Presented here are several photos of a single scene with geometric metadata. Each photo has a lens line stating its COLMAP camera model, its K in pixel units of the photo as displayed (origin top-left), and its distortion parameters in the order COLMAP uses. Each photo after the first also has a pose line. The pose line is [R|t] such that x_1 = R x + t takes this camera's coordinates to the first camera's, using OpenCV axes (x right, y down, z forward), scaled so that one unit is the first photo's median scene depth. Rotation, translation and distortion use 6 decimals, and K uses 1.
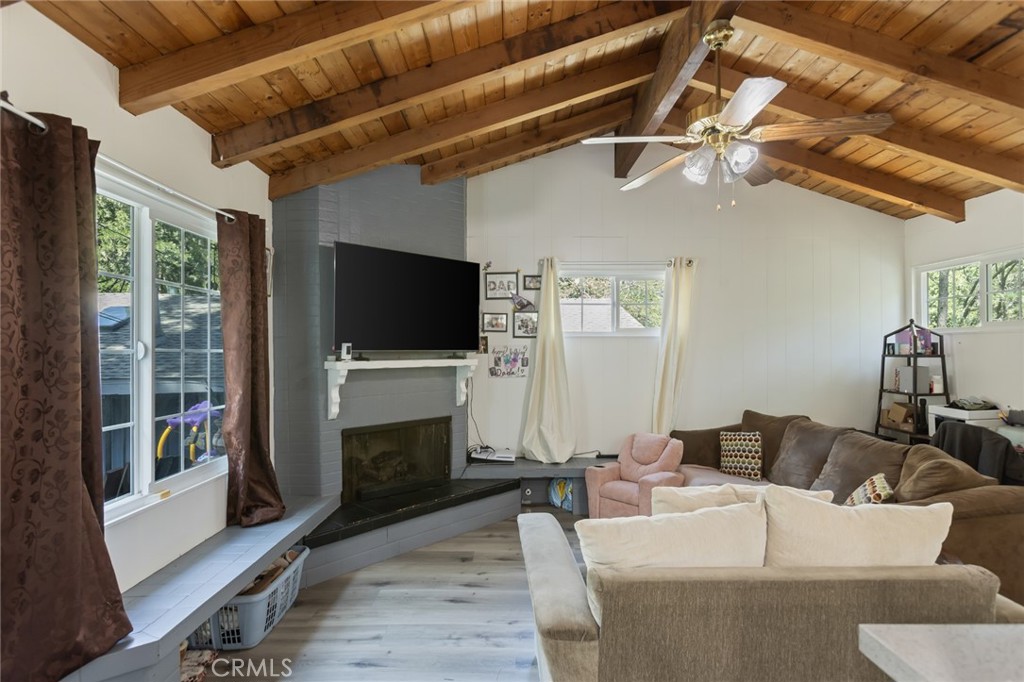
lens RADIAL K [[512.7, 0, 507.5], [0, 512.7, 343.7], [0, 0, 1]] dist [-0.009789, 0.001622]
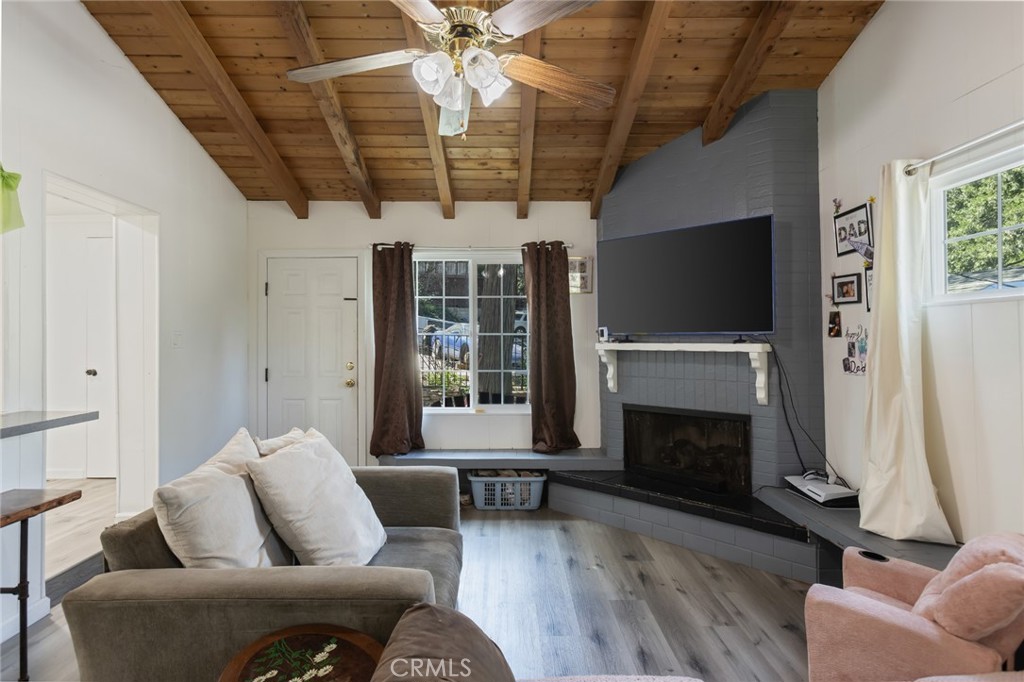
lens RADIAL K [[506.8, 0, 505.7], [0, 506.8, 332.6], [0, 0, 1]] dist [-0.026944, 0.027832]
pose [[0.007747, -0.010905, -0.999911, 0.675378], [0.011244, 0.999878, -0.010818, 0.017046], [0.999907, -0.011159, 0.007868, 0.622984]]
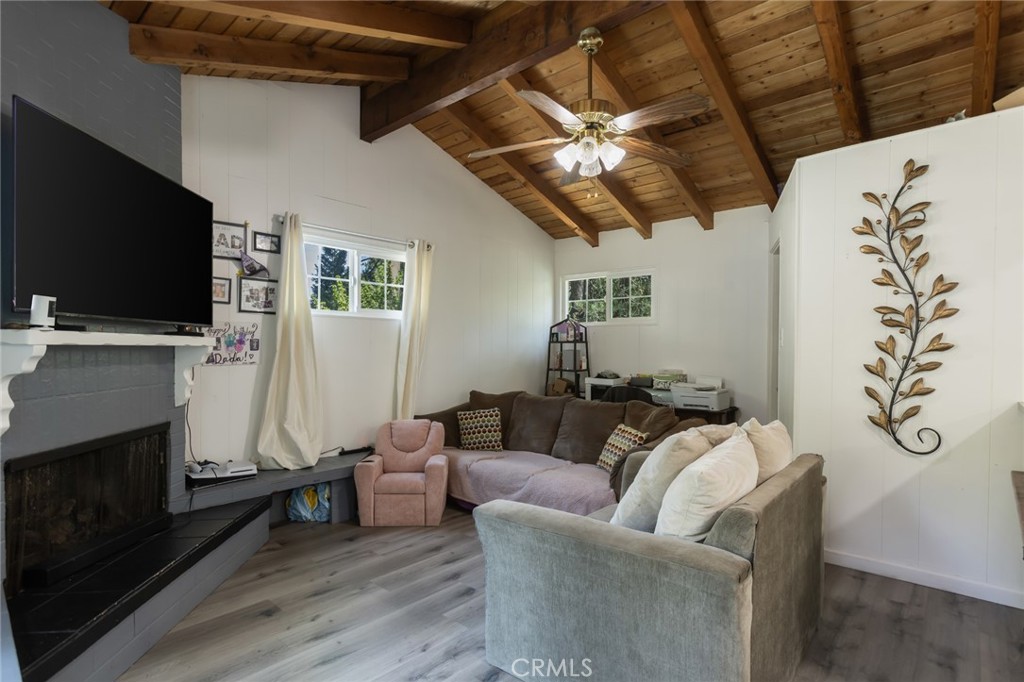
lens RADIAL K [[516.9, 0, 516.3], [0, 516.9, 353.0], [0, 0, 1]] dist [-0.024247, 0.021814]
pose [[0.656459, -0.001231, 0.754361, -0.320468], [-0.013717, 0.999814, 0.013569, 0.036017], [-0.754237, -0.019255, 0.656320, 0.222239]]
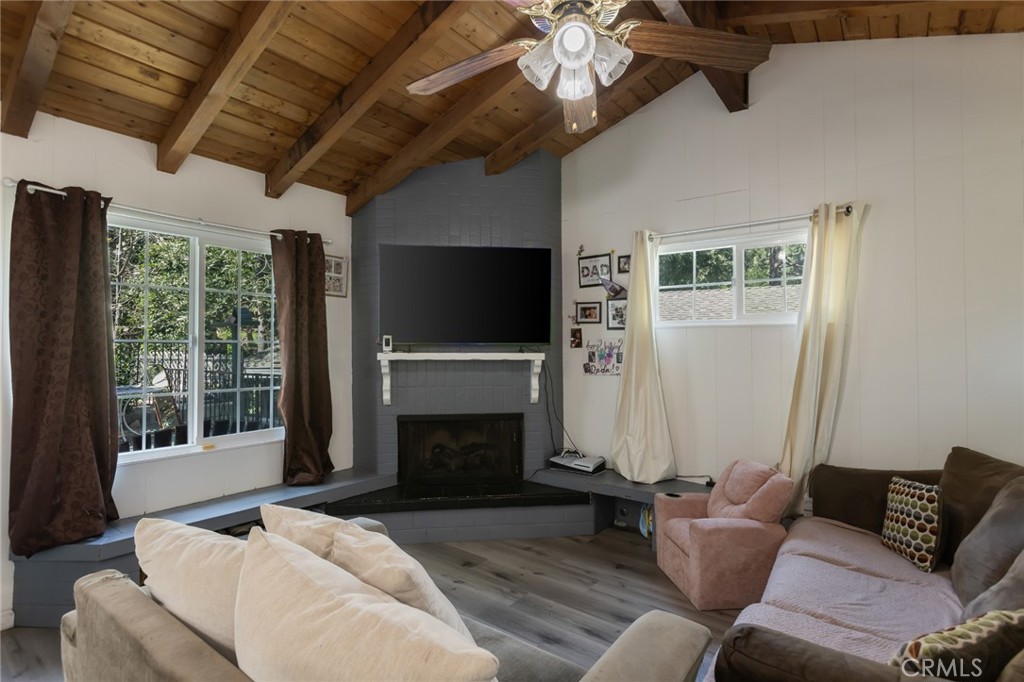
lens RADIAL K [[506.8, 0, 505.7], [0, 506.8, 332.6], [0, 0, 1]] dist [-0.026944, 0.027832]
pose [[0.789203, -0.012785, -0.614000, 0.442909], [0.001636, 0.999824, -0.018716, 0.010180], [0.614131, 0.013766, 0.789084, 0.245458]]
